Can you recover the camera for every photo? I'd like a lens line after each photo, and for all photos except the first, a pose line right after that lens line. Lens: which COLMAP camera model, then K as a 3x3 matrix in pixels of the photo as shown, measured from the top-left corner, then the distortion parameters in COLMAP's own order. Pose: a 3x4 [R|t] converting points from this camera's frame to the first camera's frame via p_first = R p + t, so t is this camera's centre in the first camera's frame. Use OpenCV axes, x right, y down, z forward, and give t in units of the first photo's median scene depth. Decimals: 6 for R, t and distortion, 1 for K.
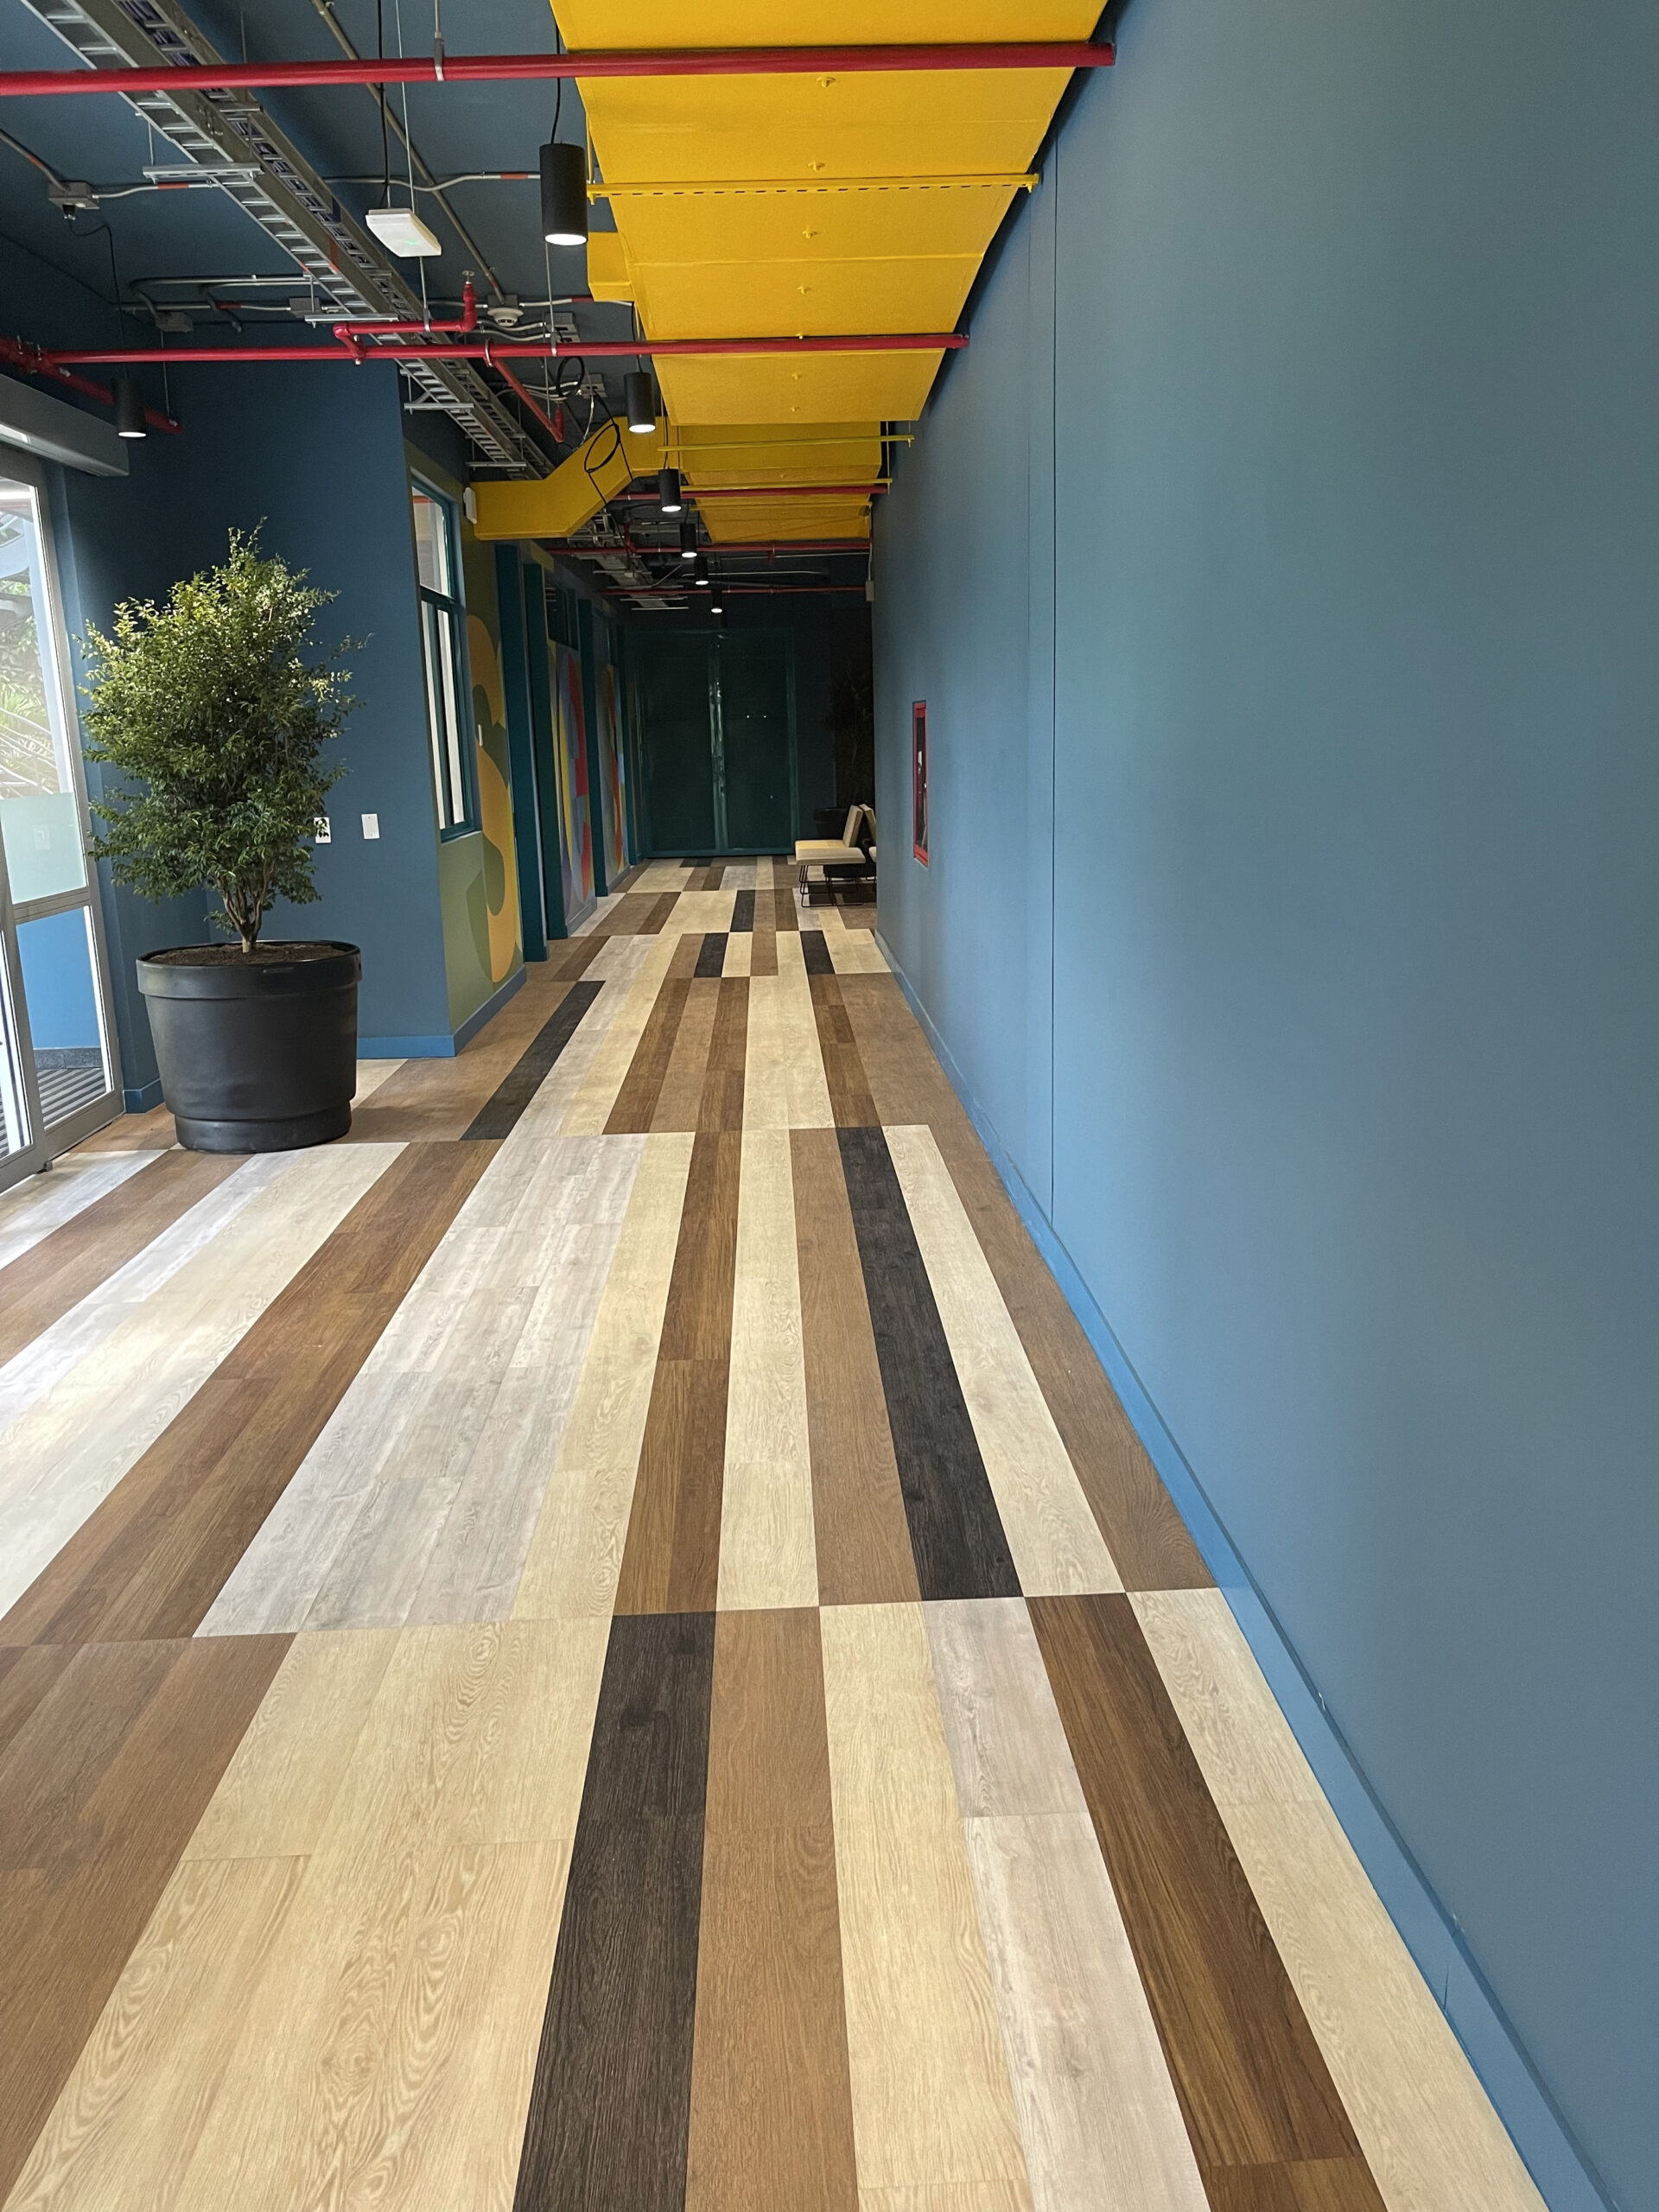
lens RADIAL K [[1663.0, 0, 829.5], [0, 1663.0, 1106.0], [0, 0, 1]] dist [0.074819, -0.090398]
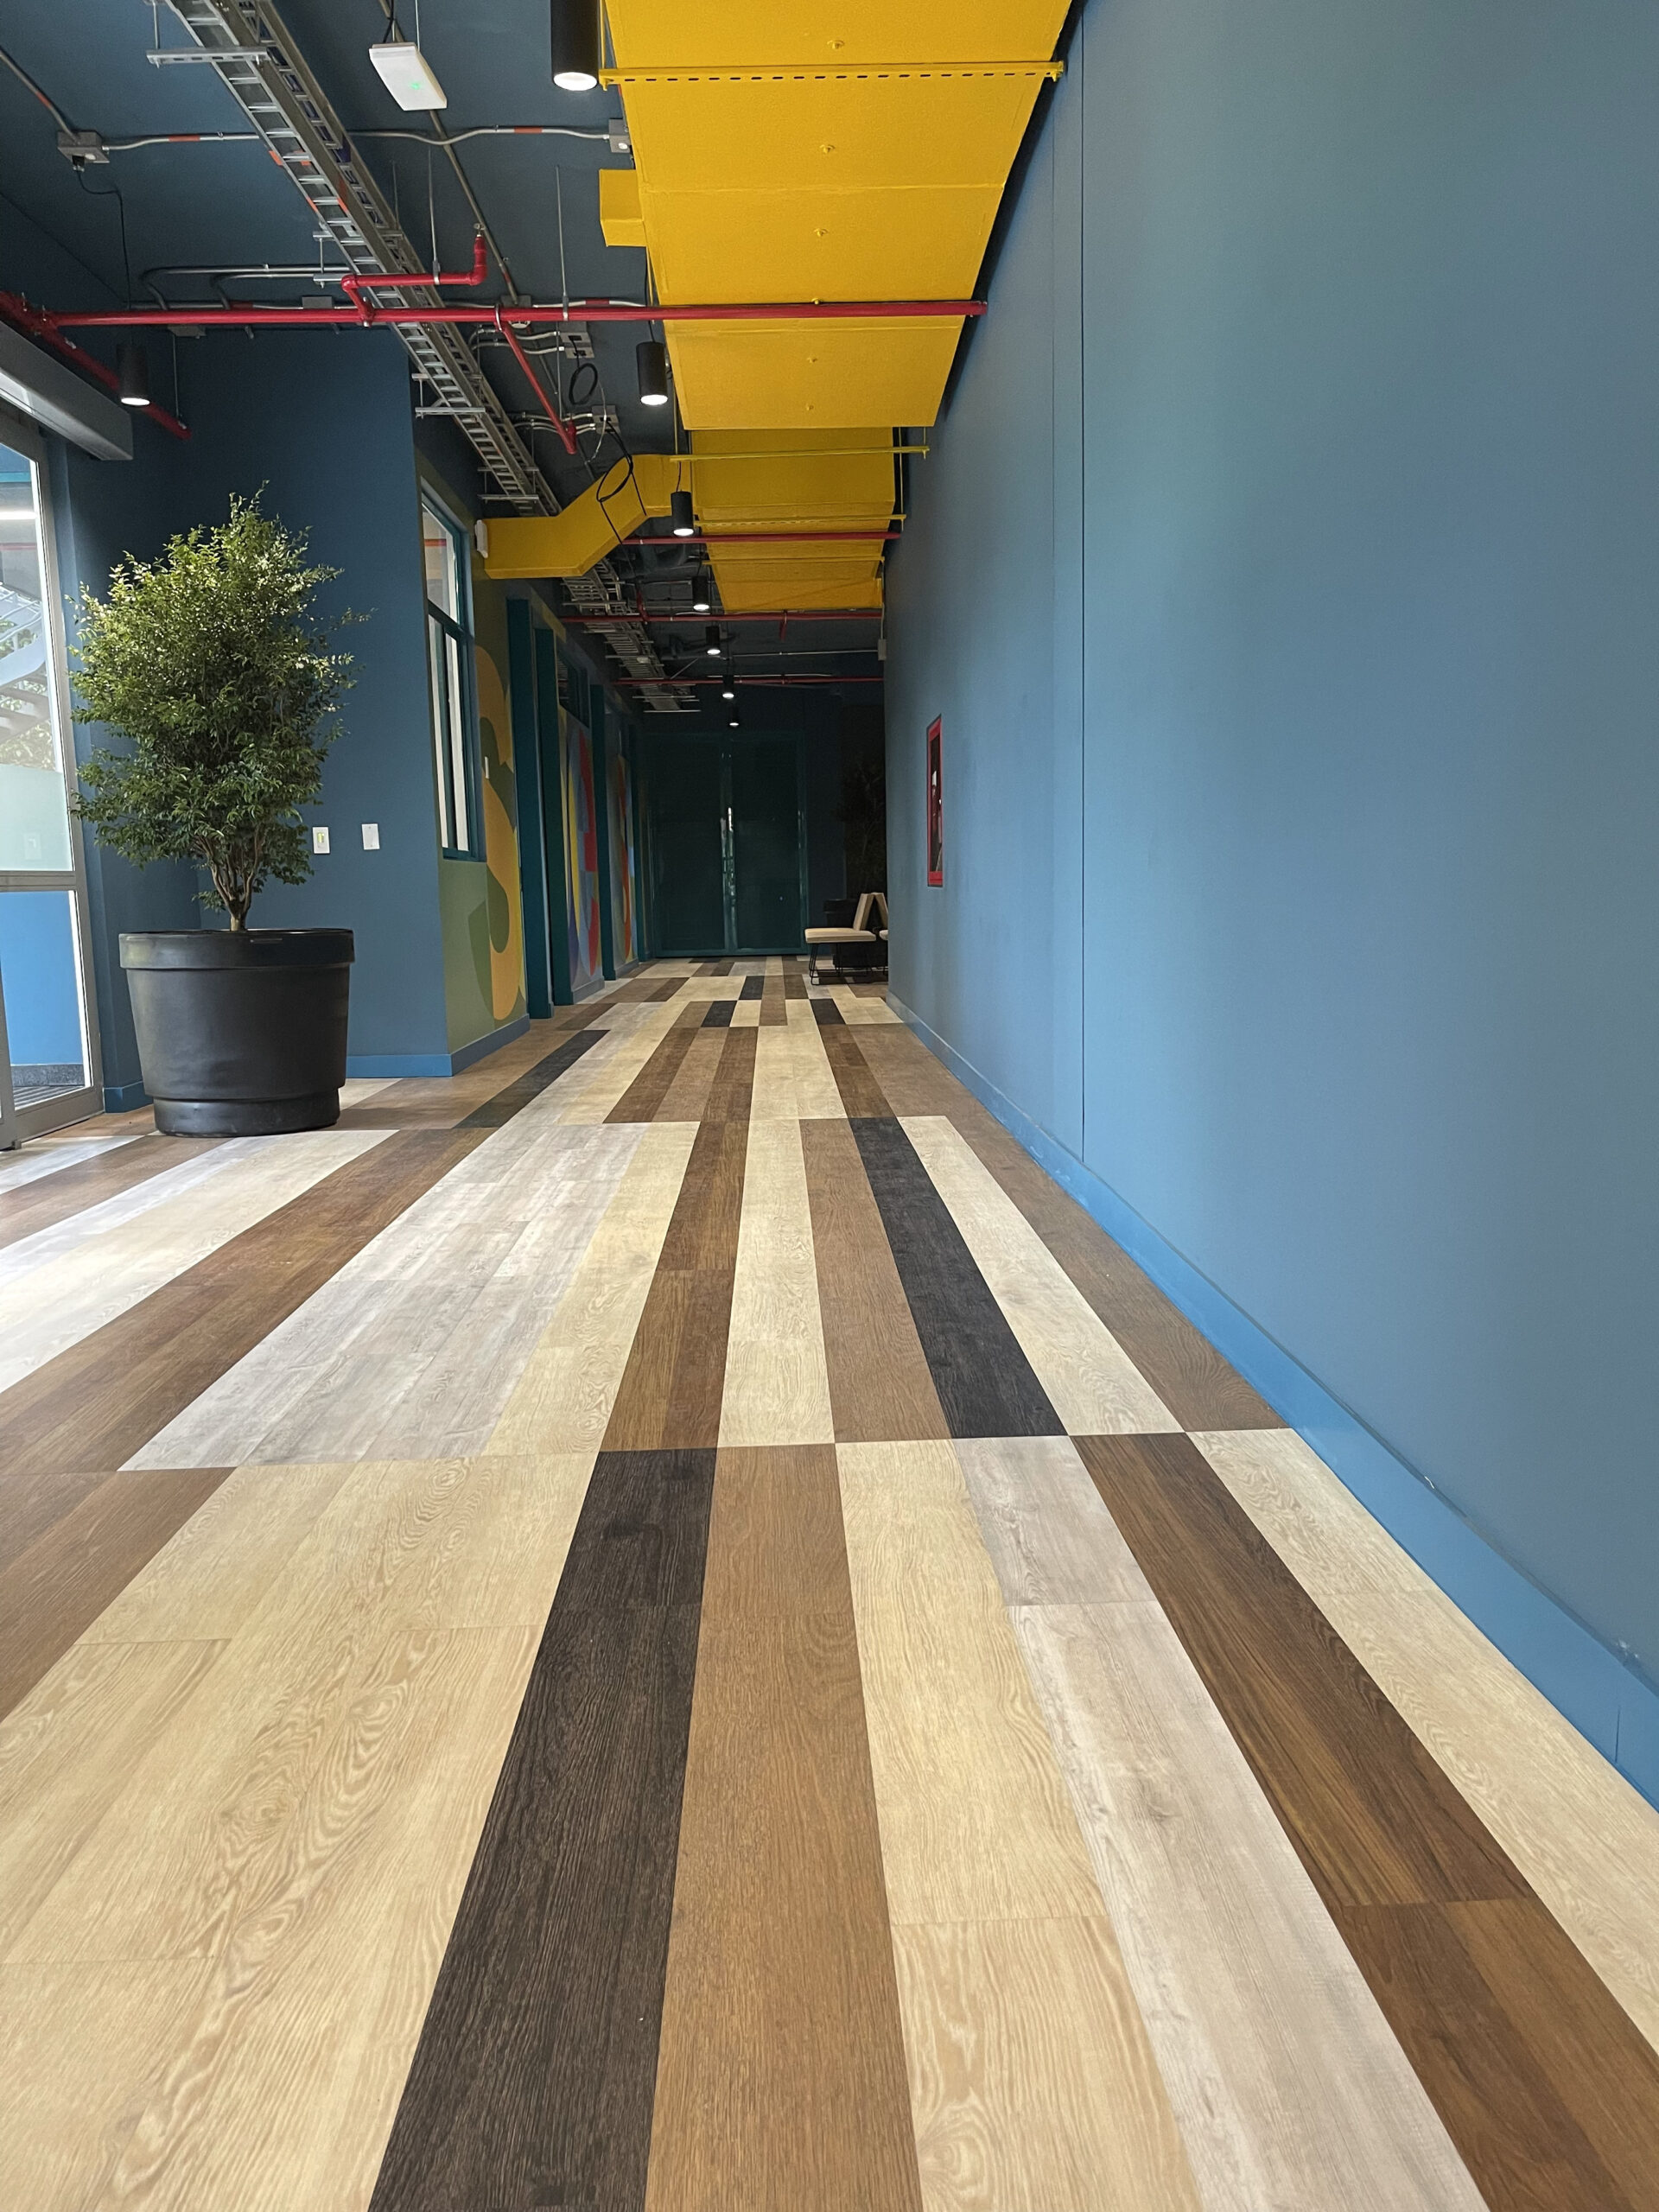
lens RADIAL K [[1668.4, 0, 829.5], [0, 1668.4, 1106.0], [0, 0, 1]] dist [0.079887, -0.098027]
pose [[0.999980, 0.004148, -0.004679, -0.004051], [-0.004525, 0.996470, -0.083826, 0.141928], [0.004314, 0.083846, 0.996469, 0.080781]]
